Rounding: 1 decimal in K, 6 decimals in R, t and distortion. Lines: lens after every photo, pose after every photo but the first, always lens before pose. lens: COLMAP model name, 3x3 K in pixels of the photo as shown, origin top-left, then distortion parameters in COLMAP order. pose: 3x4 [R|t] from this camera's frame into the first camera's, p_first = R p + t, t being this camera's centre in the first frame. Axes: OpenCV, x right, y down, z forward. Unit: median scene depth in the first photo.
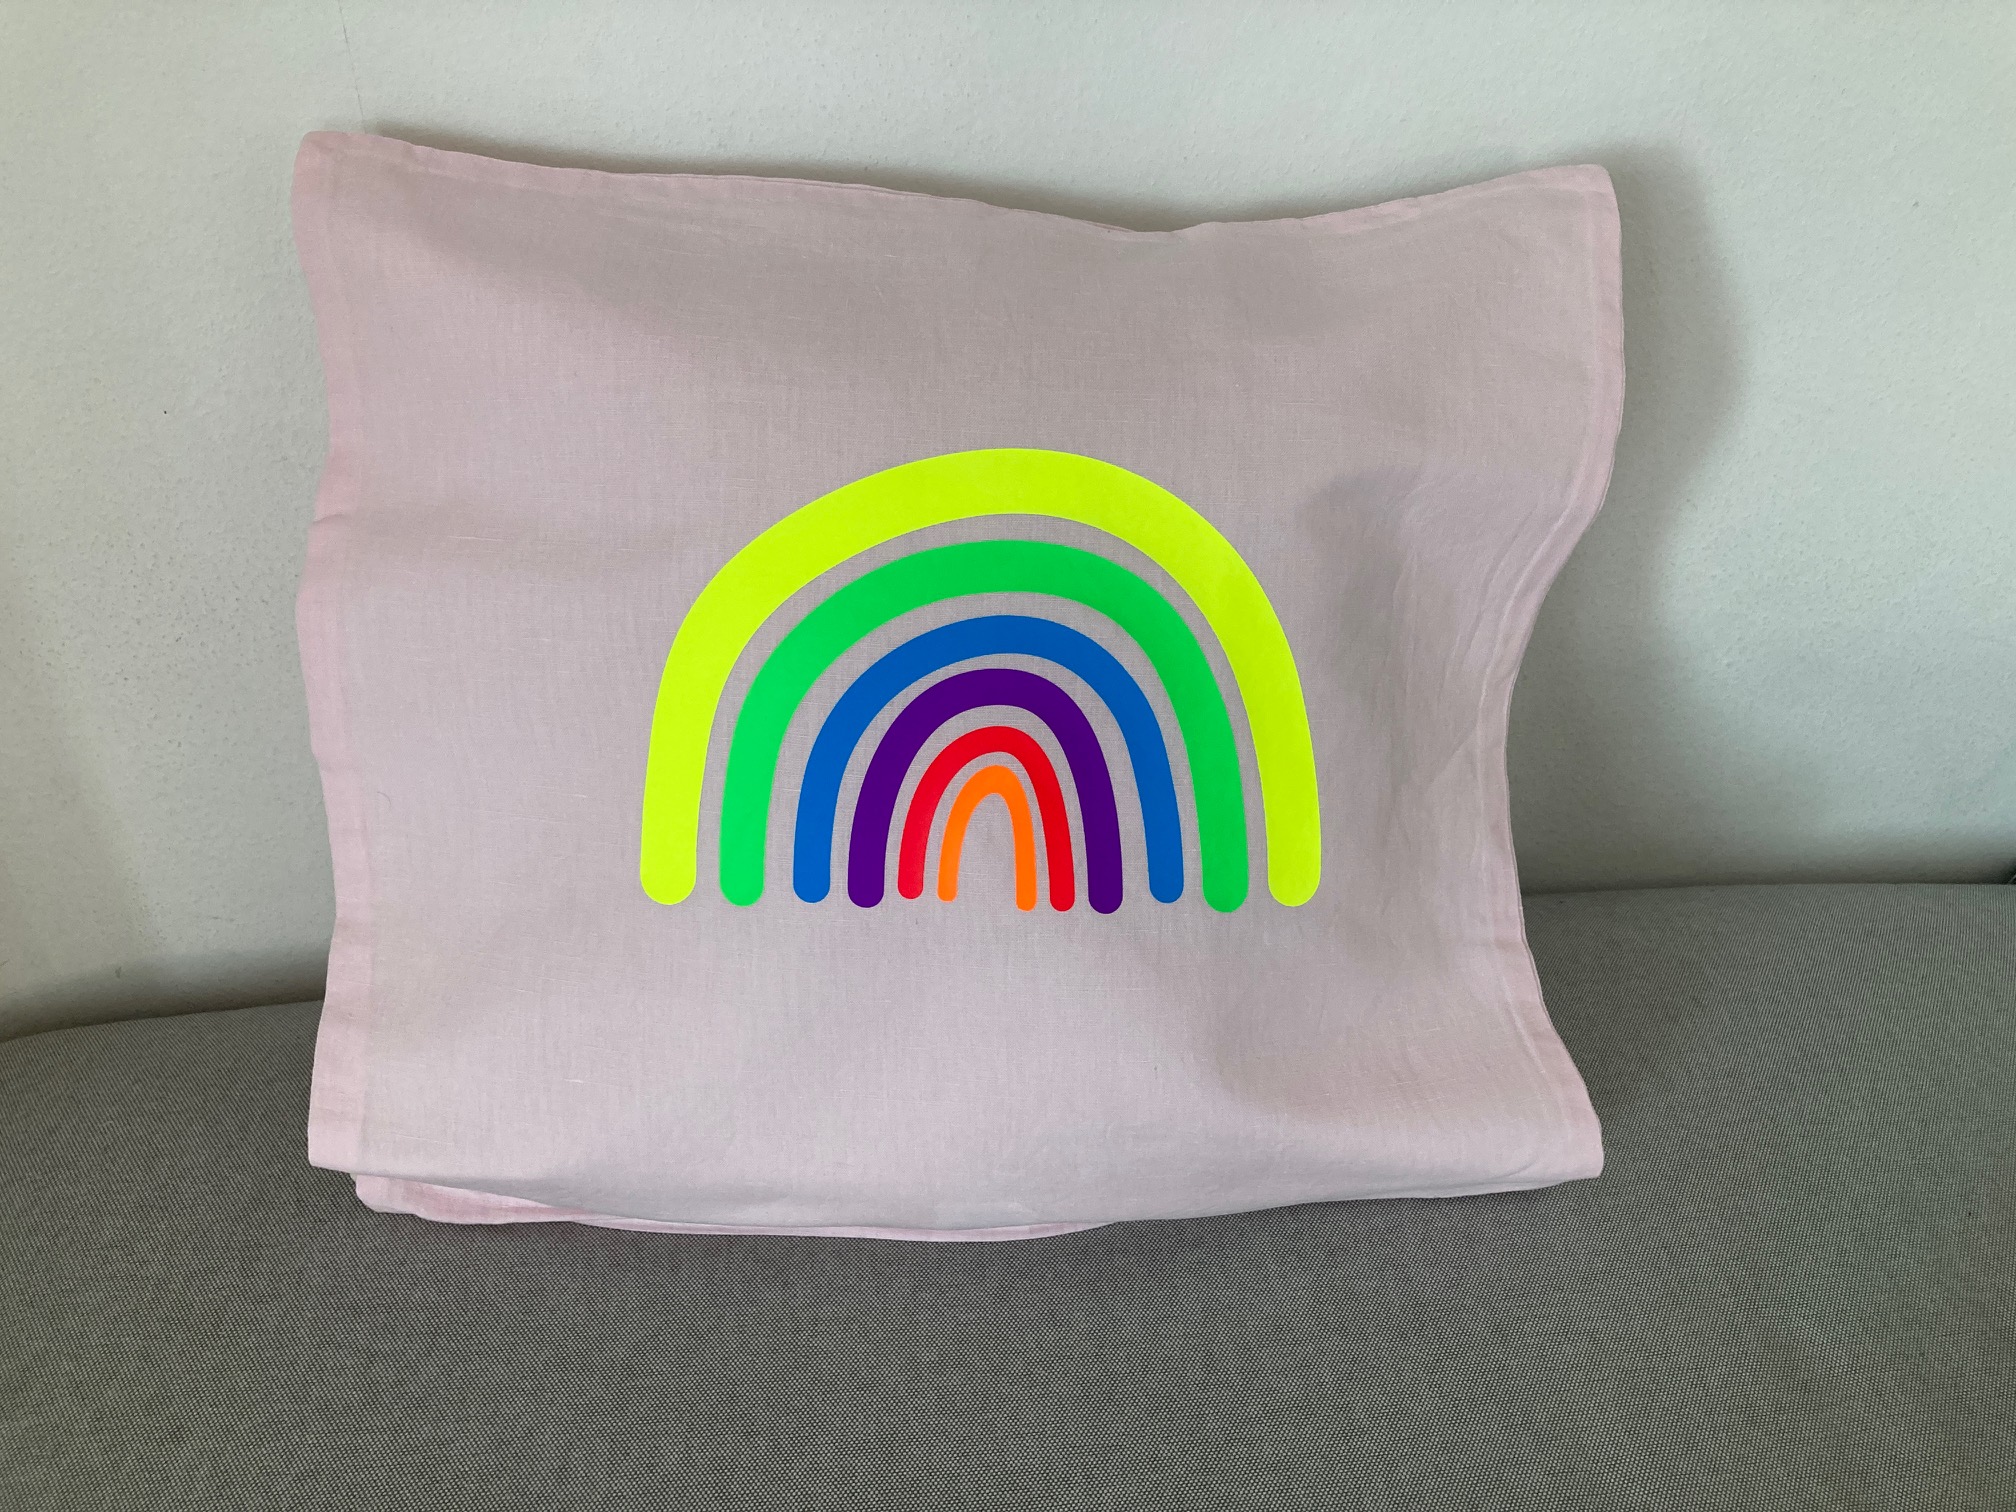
lens RADIAL K [[1670.5, 0, 1007.5], [0, 1670.5, 761.1], [0, 0, 1]] dist [0.093612, -0.060546]
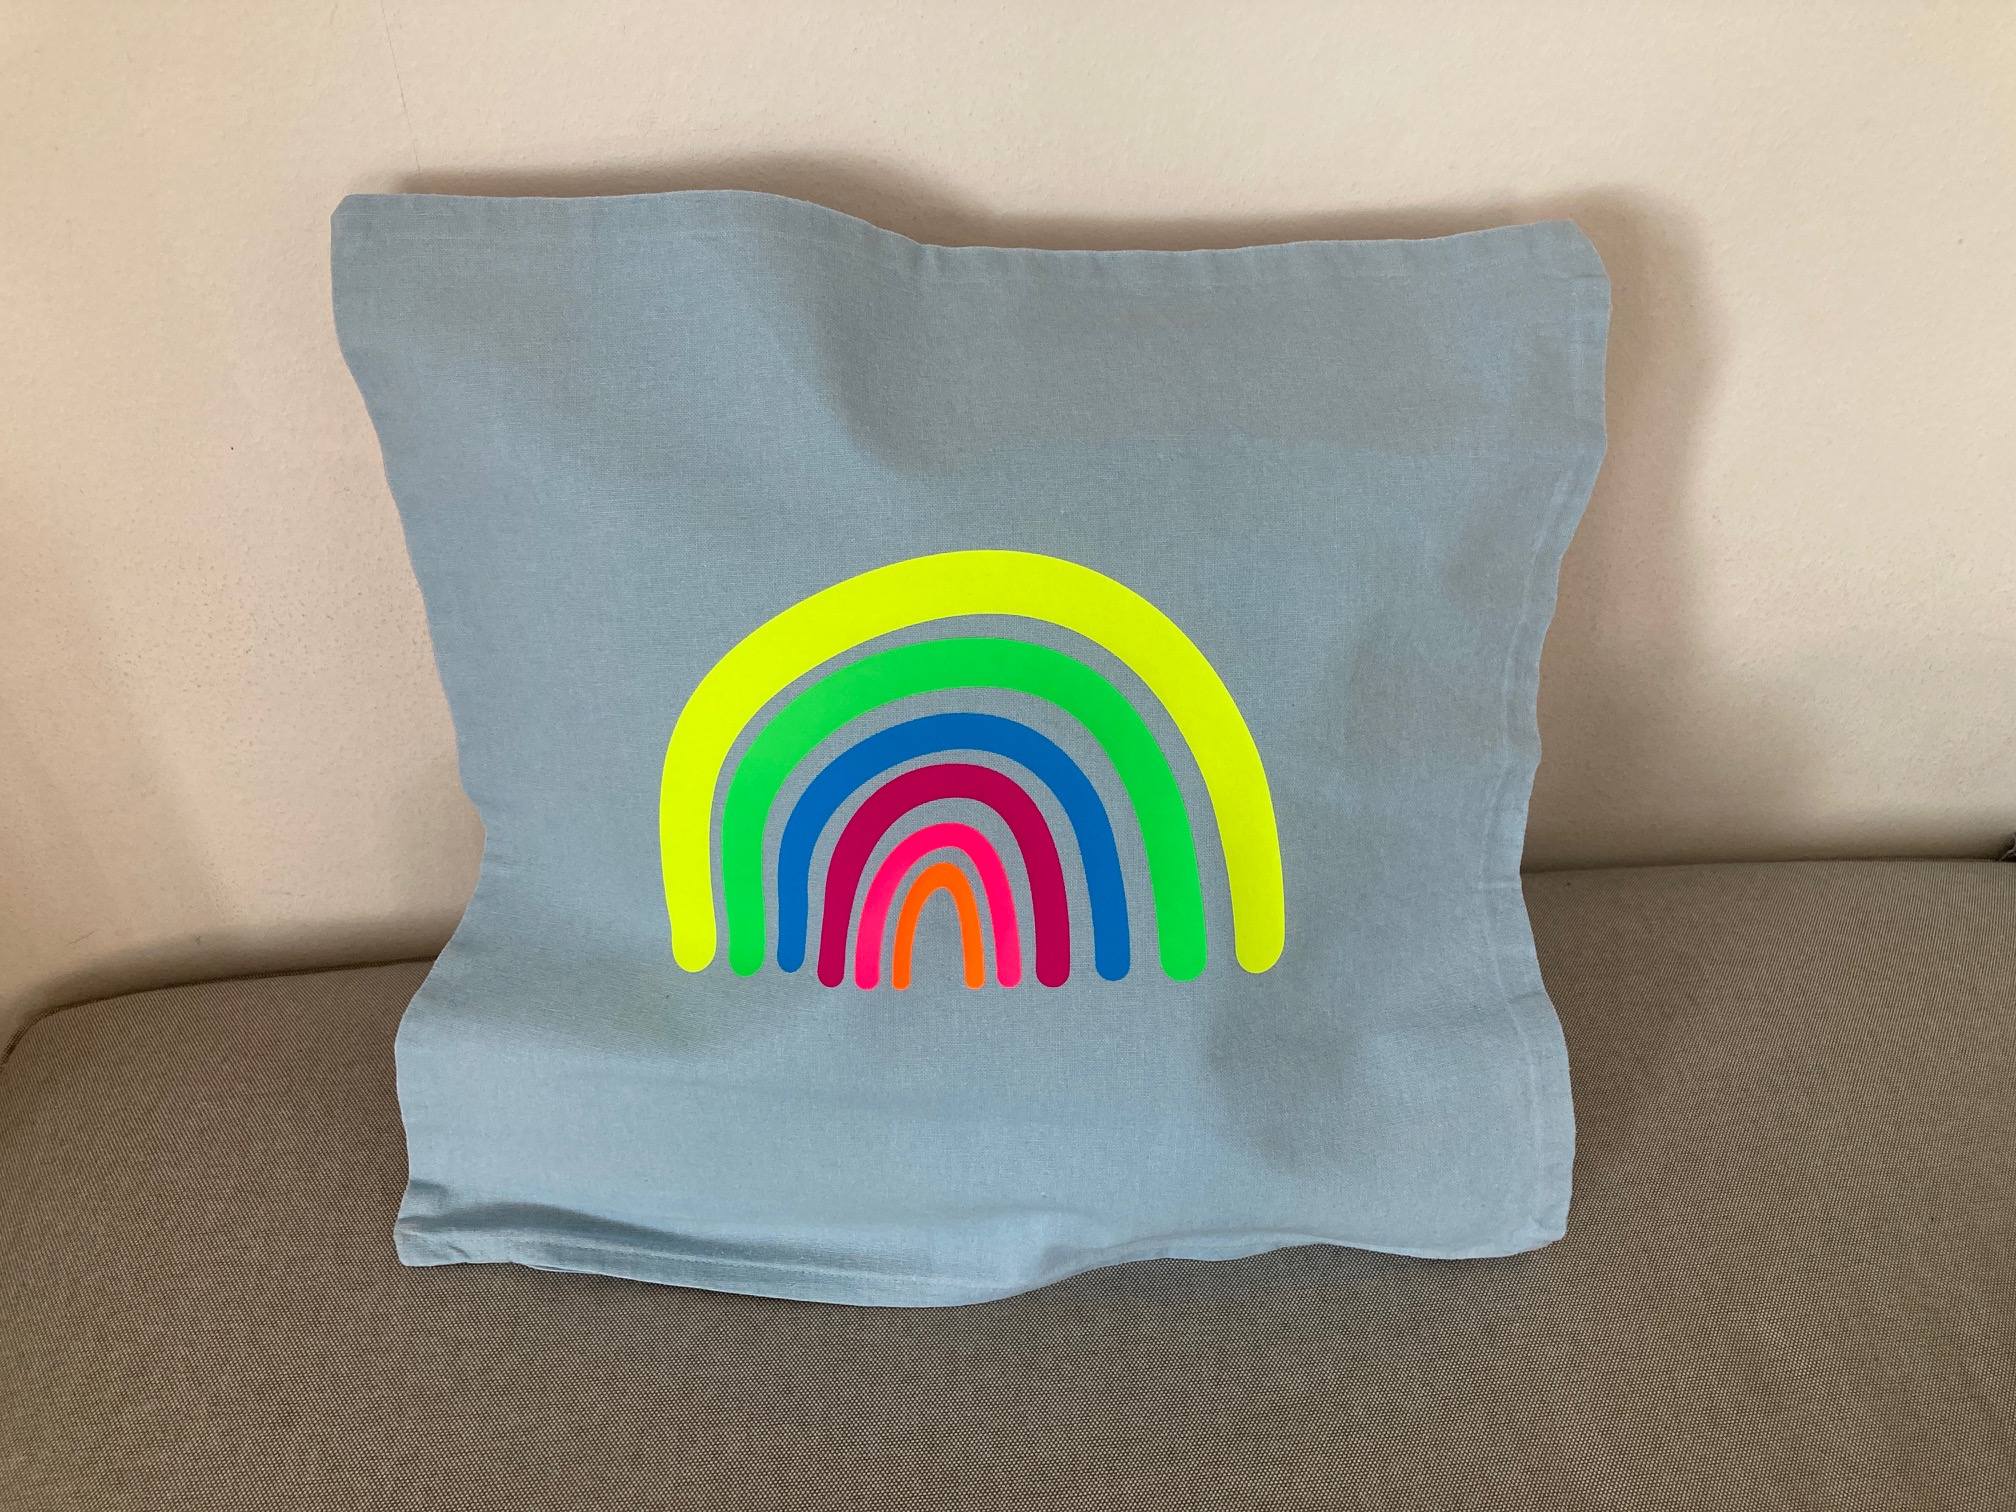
lens RADIAL K [[1670.5, 0, 1013.8], [0, 1670.5, 758.7], [0, 0, 1]] dist [0.093612, -0.060546]
pose [[0.999874, 0.015453, -0.003530, -0.016757], [-0.014922, 0.992742, 0.119332, -0.152070], [0.005349, -0.119265, 0.992848, -0.038438]]
